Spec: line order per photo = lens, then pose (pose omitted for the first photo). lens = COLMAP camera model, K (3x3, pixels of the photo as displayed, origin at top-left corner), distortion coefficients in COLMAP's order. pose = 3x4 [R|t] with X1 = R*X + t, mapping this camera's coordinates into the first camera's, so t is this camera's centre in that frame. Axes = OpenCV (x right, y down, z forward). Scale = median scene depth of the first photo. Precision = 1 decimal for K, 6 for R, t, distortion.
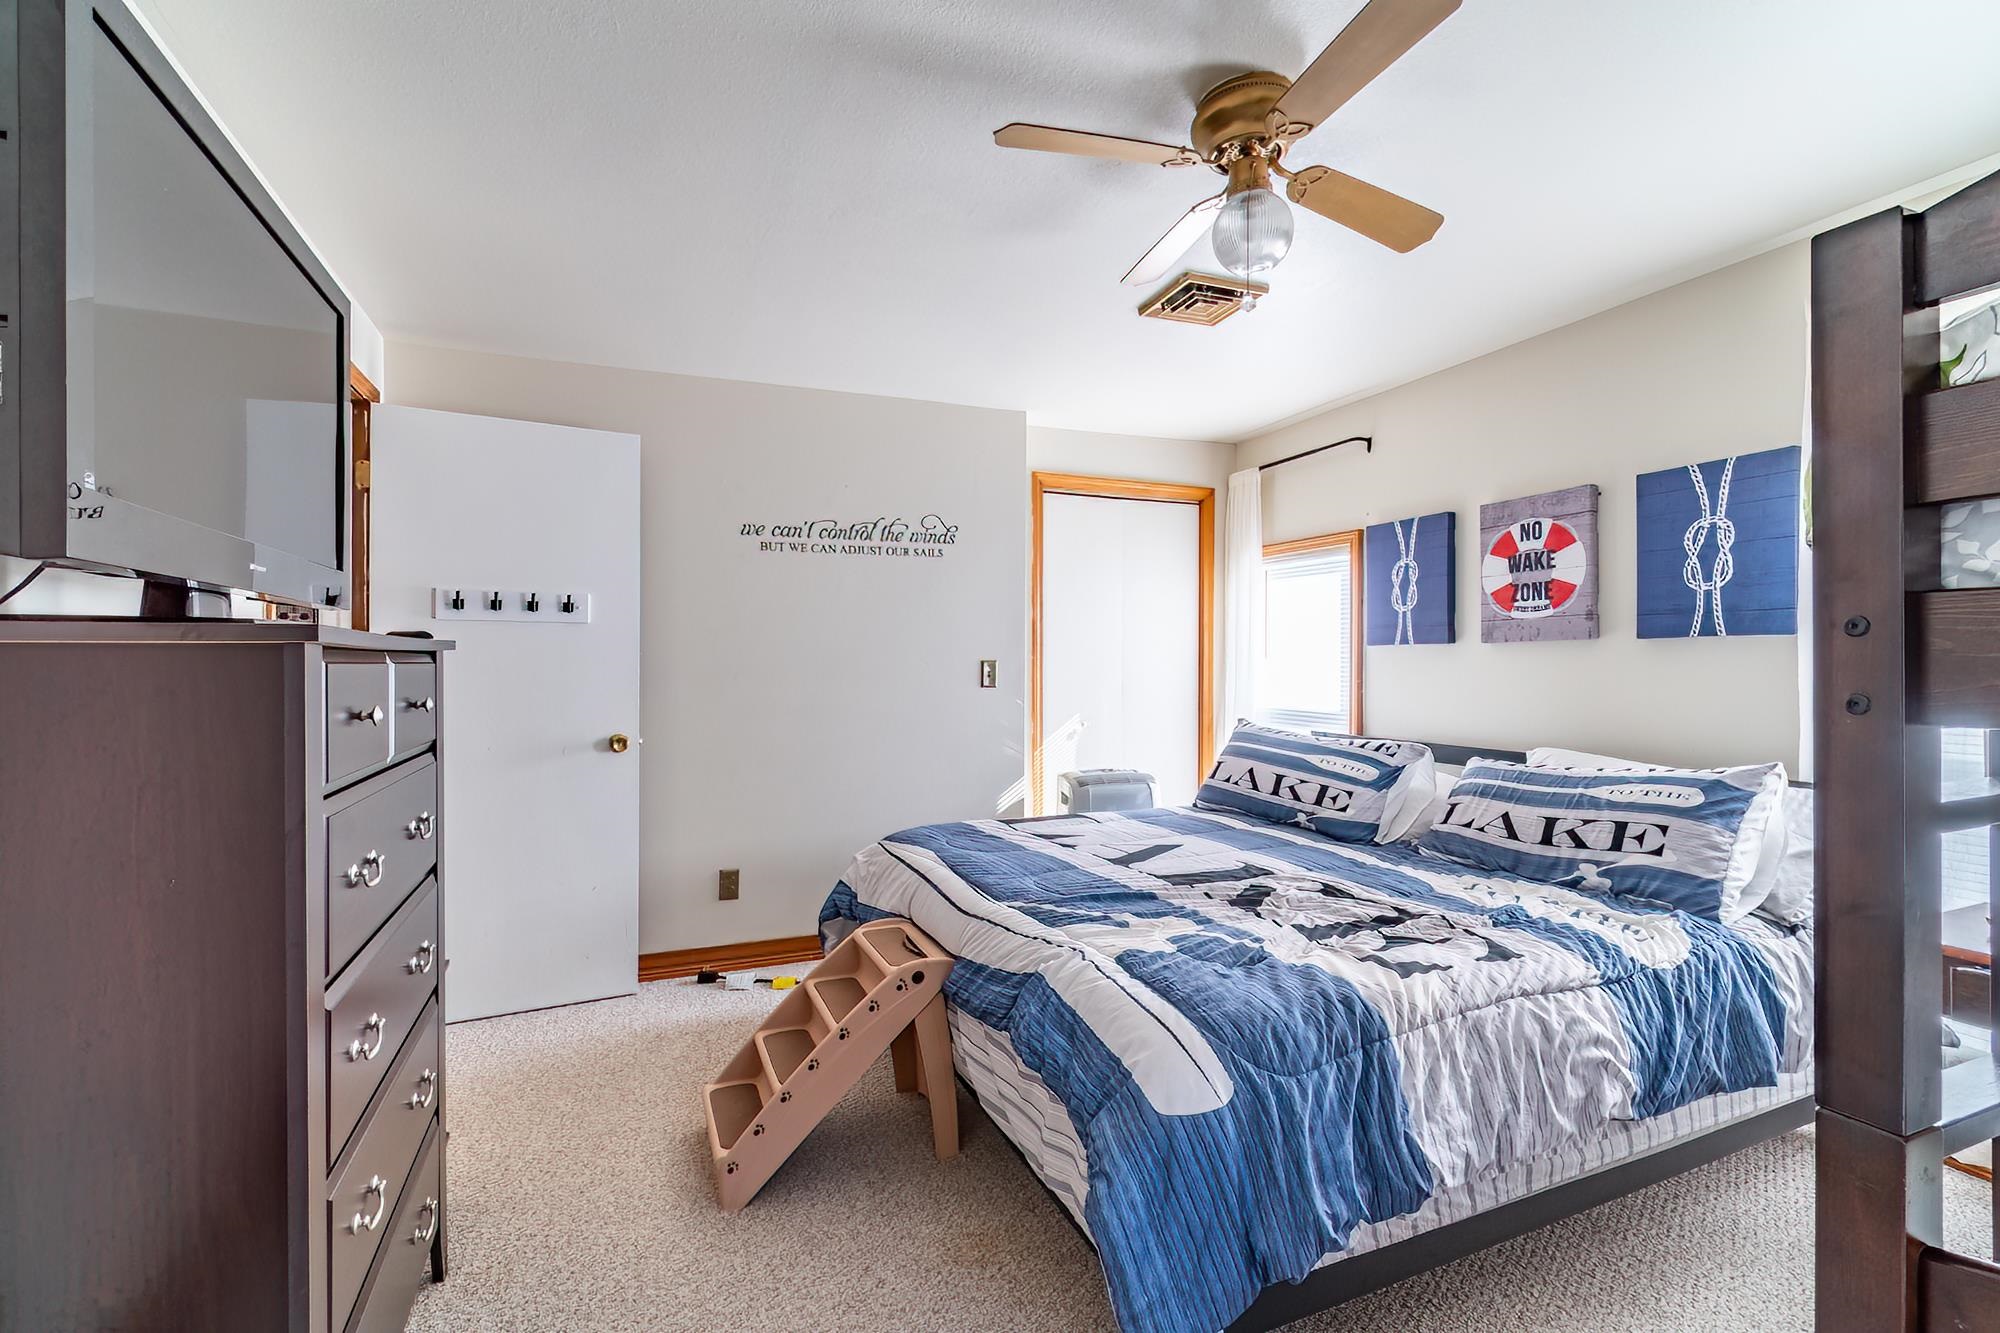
lens RADIAL K [[872.8, 0, 987.8], [0, 872.8, 666.8], [0, 0, 1]] dist [-0.000435, -0.000210]
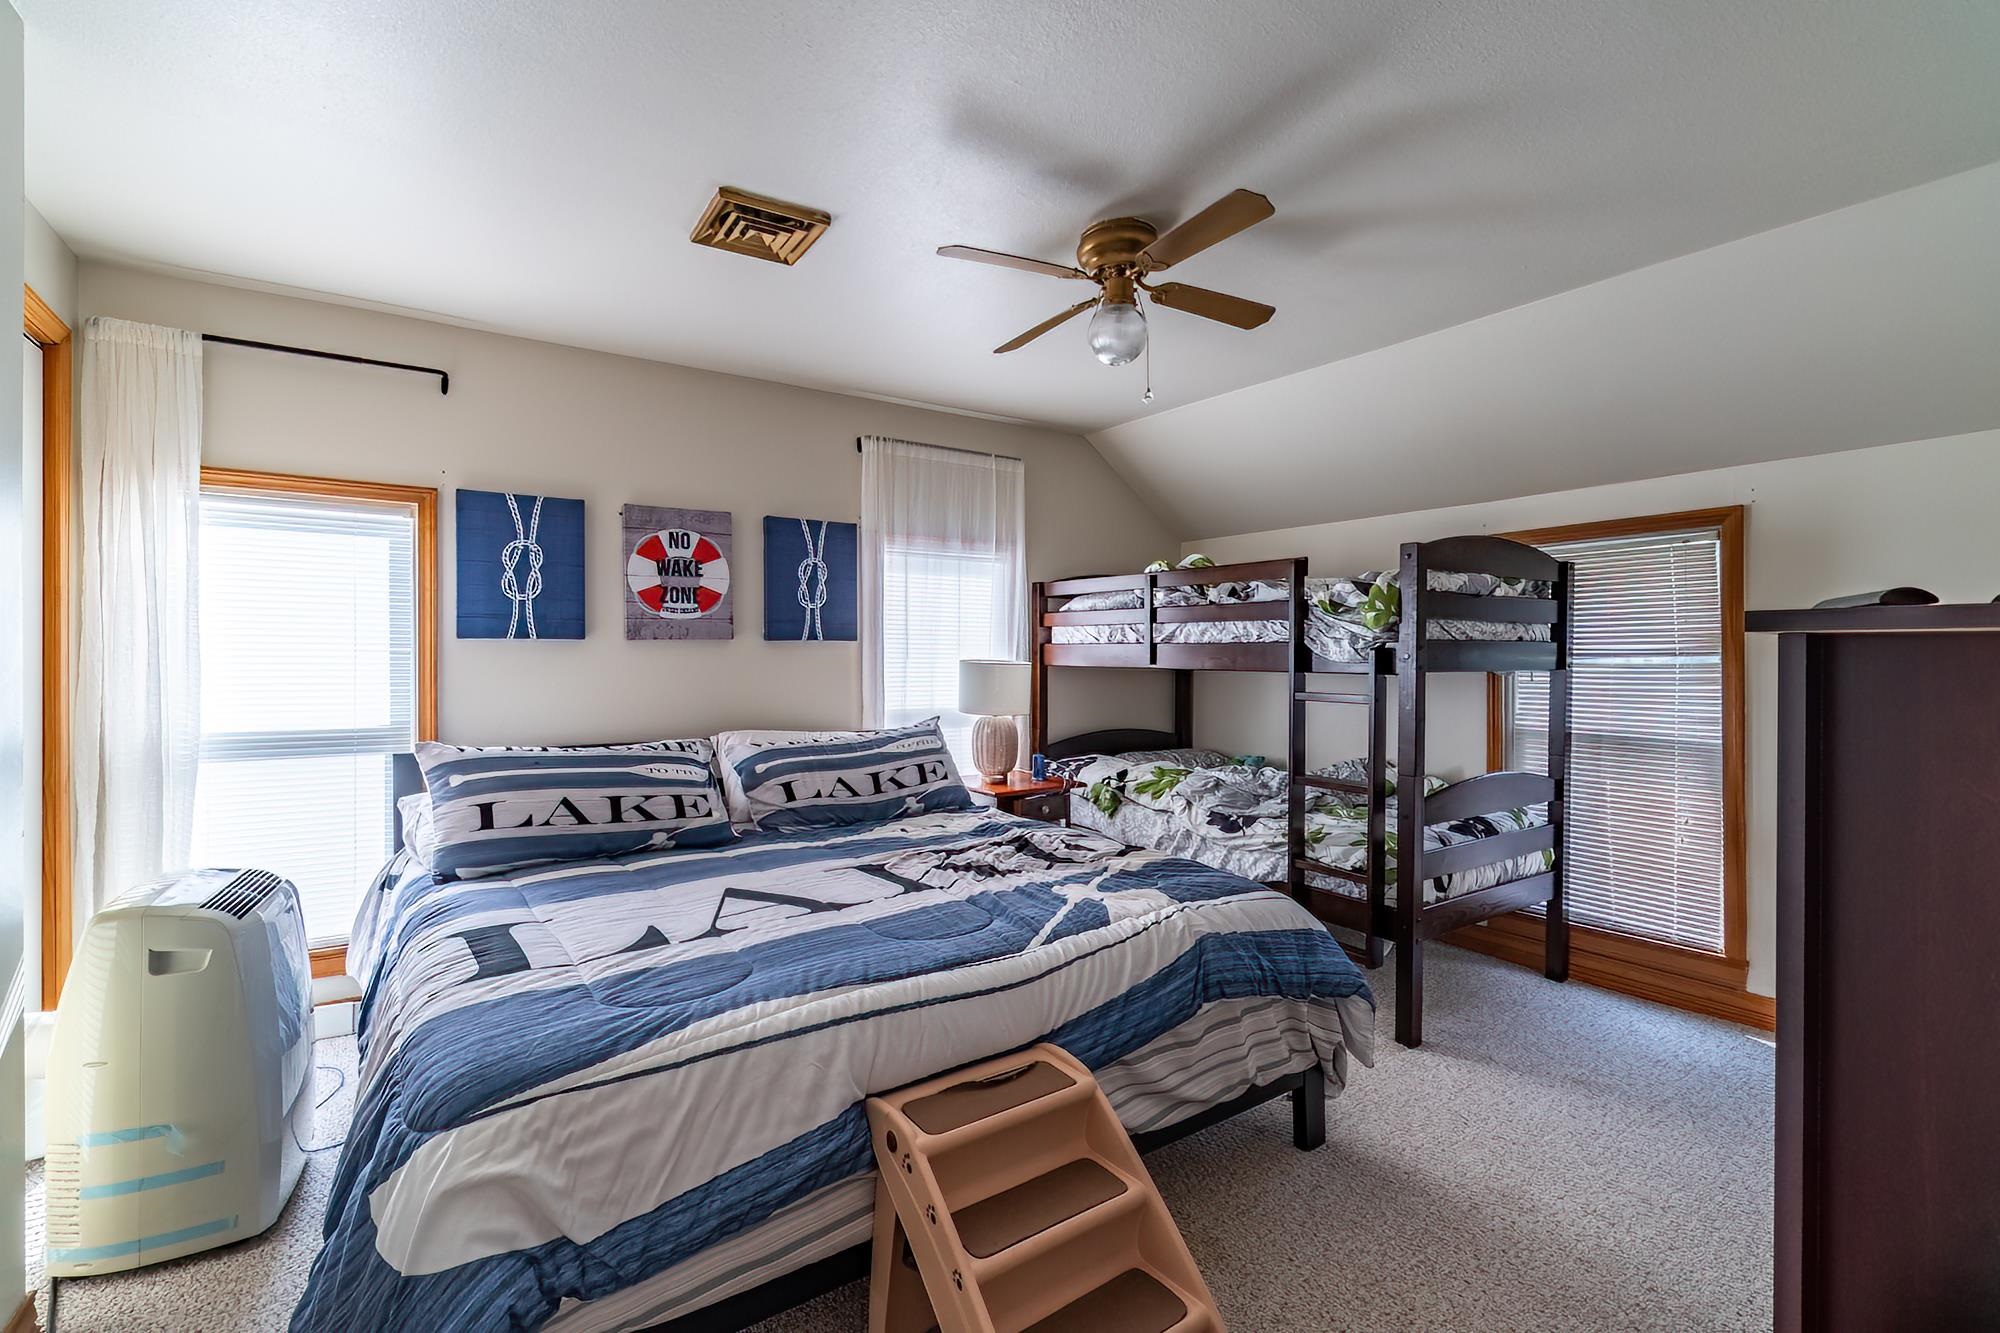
lens RADIAL K [[872.8, 0, 991.0], [0, 872.8, 655.9], [0, 0, 1]] dist [-0.000435, -0.000210]
pose [[-0.200773, 0.014595, 0.979529, -0.535002], [0.016724, 0.999794, -0.011469, 0.009837], [-0.979495, 0.014079, -0.200976, 0.837765]]
